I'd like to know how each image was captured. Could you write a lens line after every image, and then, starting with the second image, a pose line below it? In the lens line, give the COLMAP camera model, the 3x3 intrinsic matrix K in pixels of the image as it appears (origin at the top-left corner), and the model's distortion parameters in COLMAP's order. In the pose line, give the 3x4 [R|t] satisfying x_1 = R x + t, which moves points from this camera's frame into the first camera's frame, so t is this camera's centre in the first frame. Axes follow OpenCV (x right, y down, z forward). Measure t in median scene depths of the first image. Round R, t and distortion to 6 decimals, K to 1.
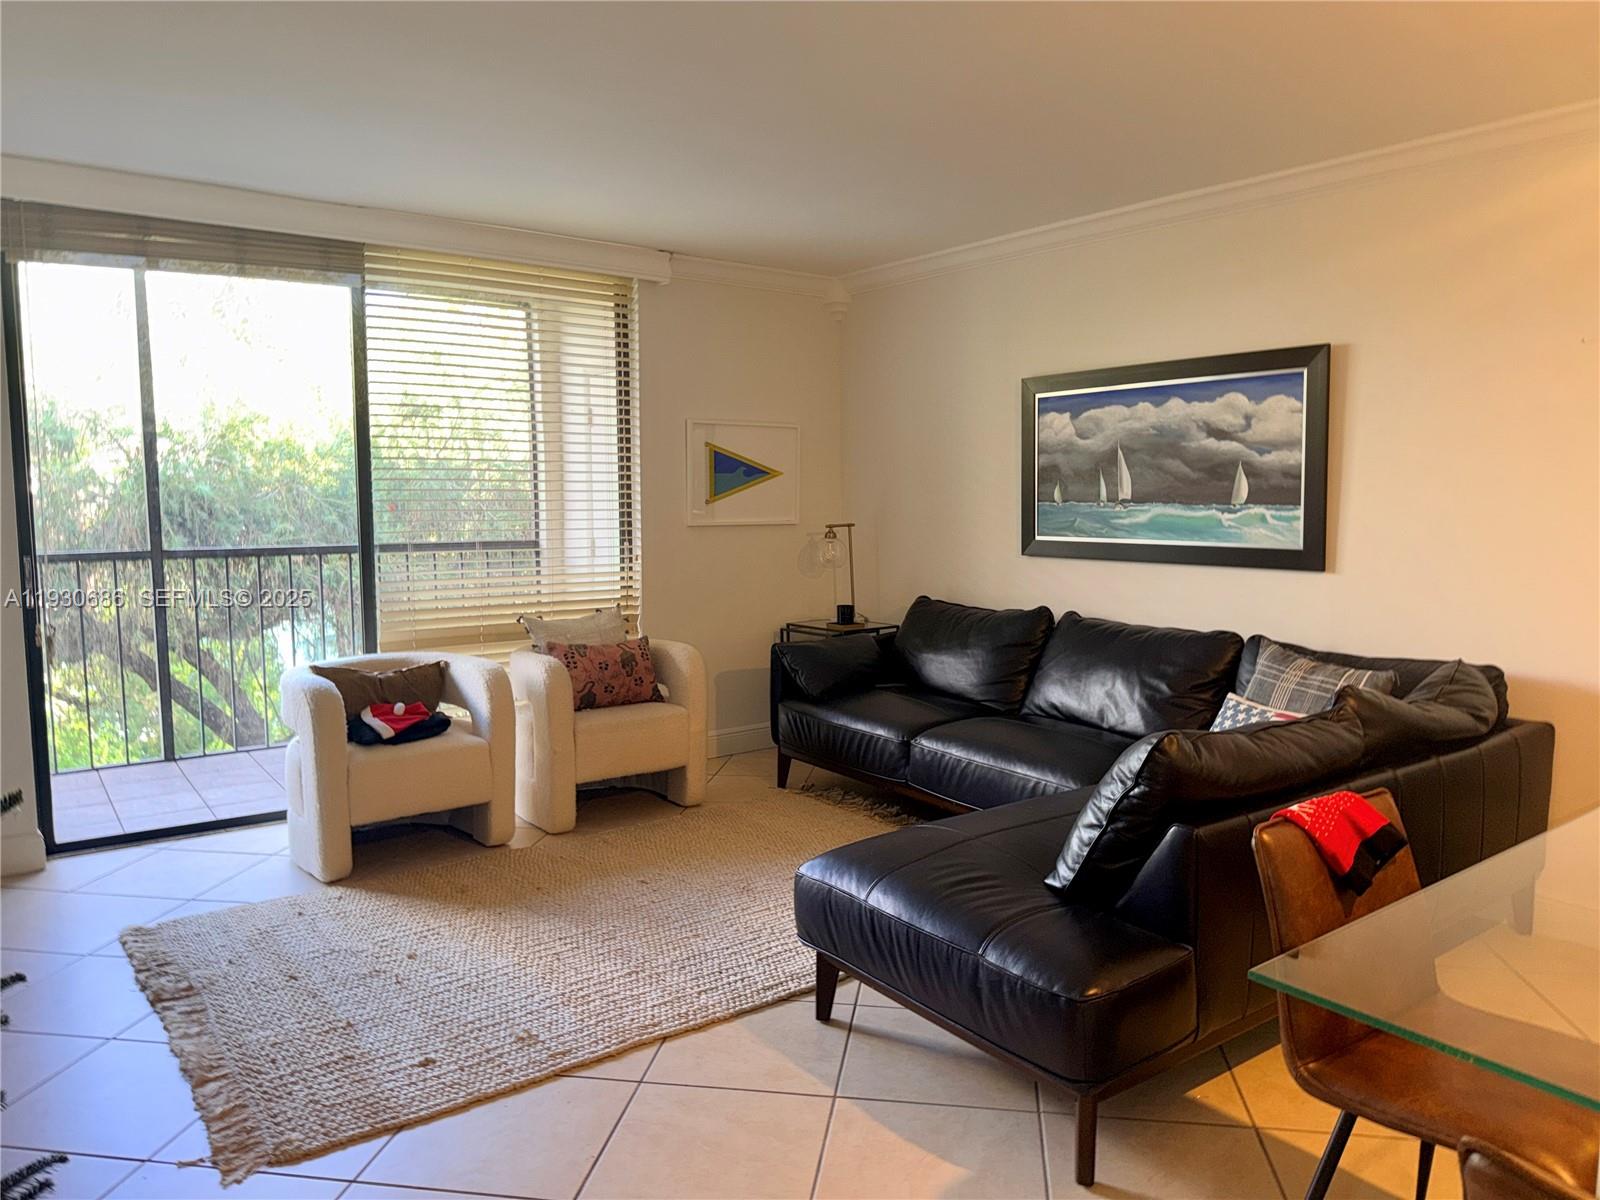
lens RADIAL K [[1130.0, 0, 842.3], [0, 1130.0, 593.0], [0, 0, 1]] dist [0.057360, -0.082878]
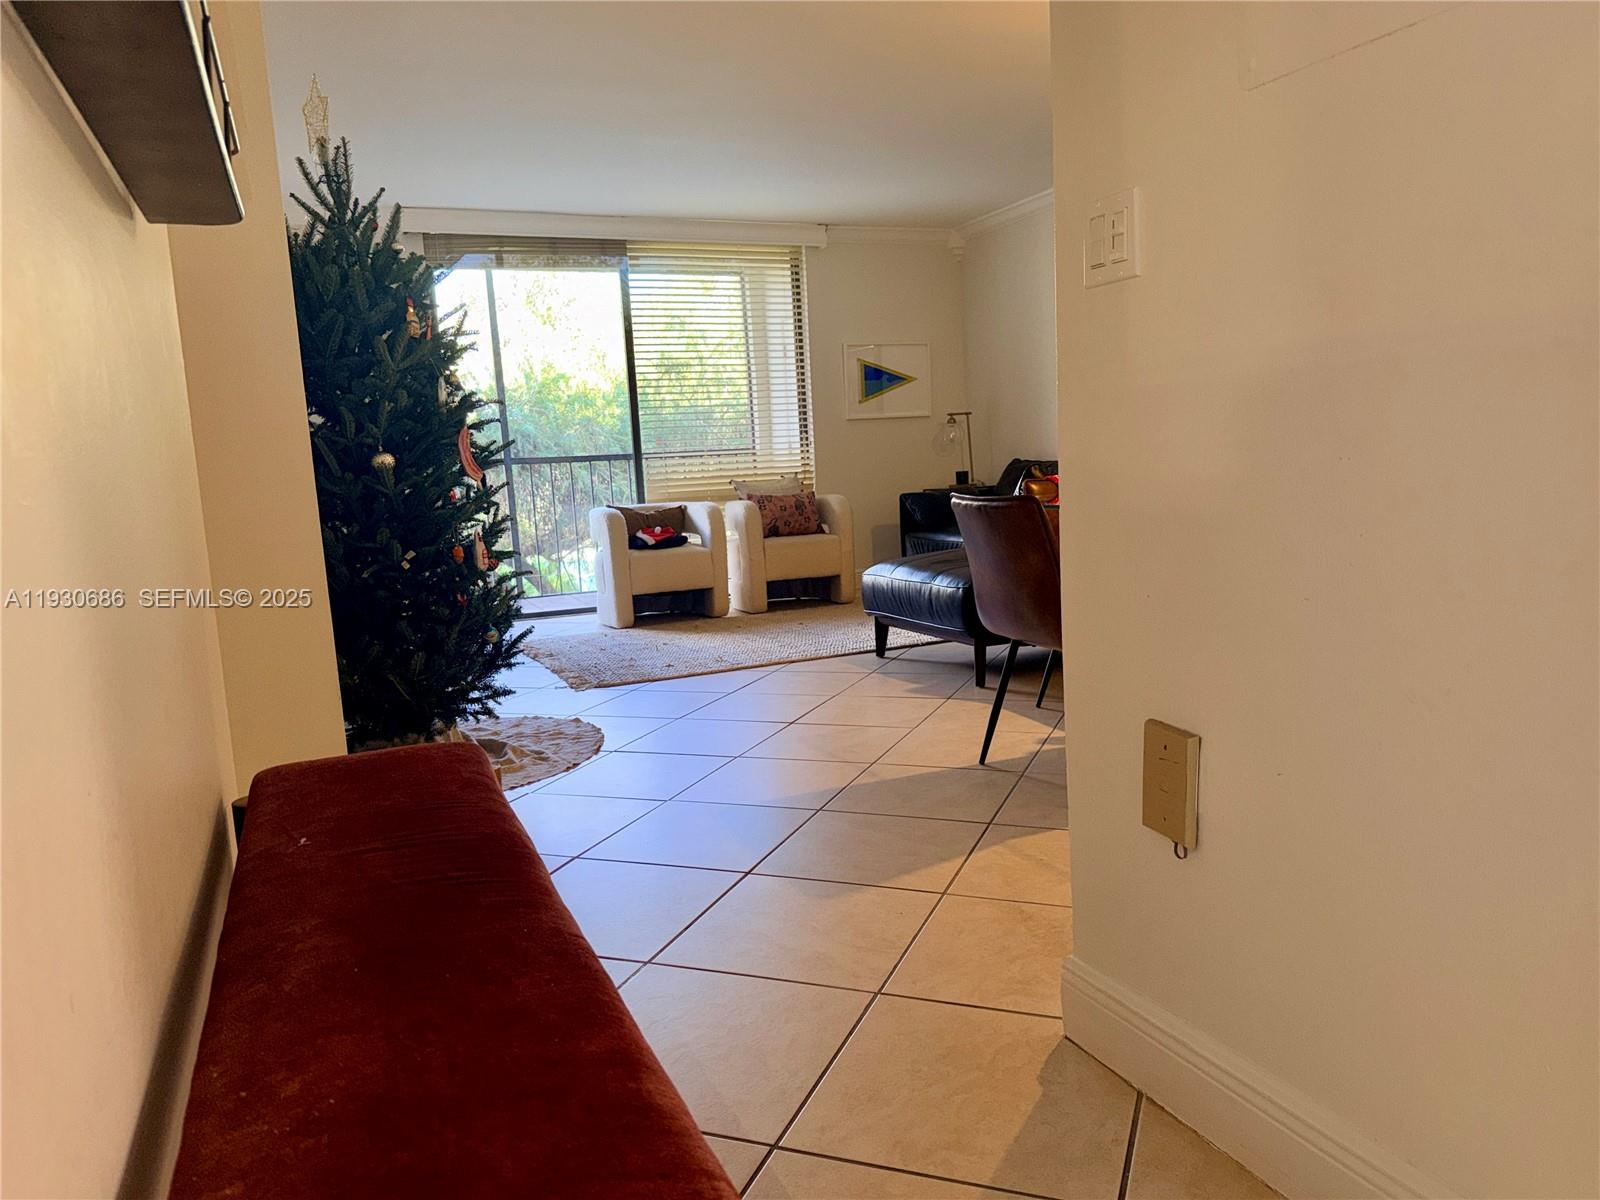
lens RADIAL K [[1130.0, 0, 801.7], [0, 1130.0, 598.0], [0, 0, 1]] dist [0.057360, -0.082878]
pose [[0.965893, -0.022735, -0.257942, 0.177278], [0.032829, 0.998852, 0.034892, 0.117864], [0.256853, -0.042169, 0.965530, -0.405357]]
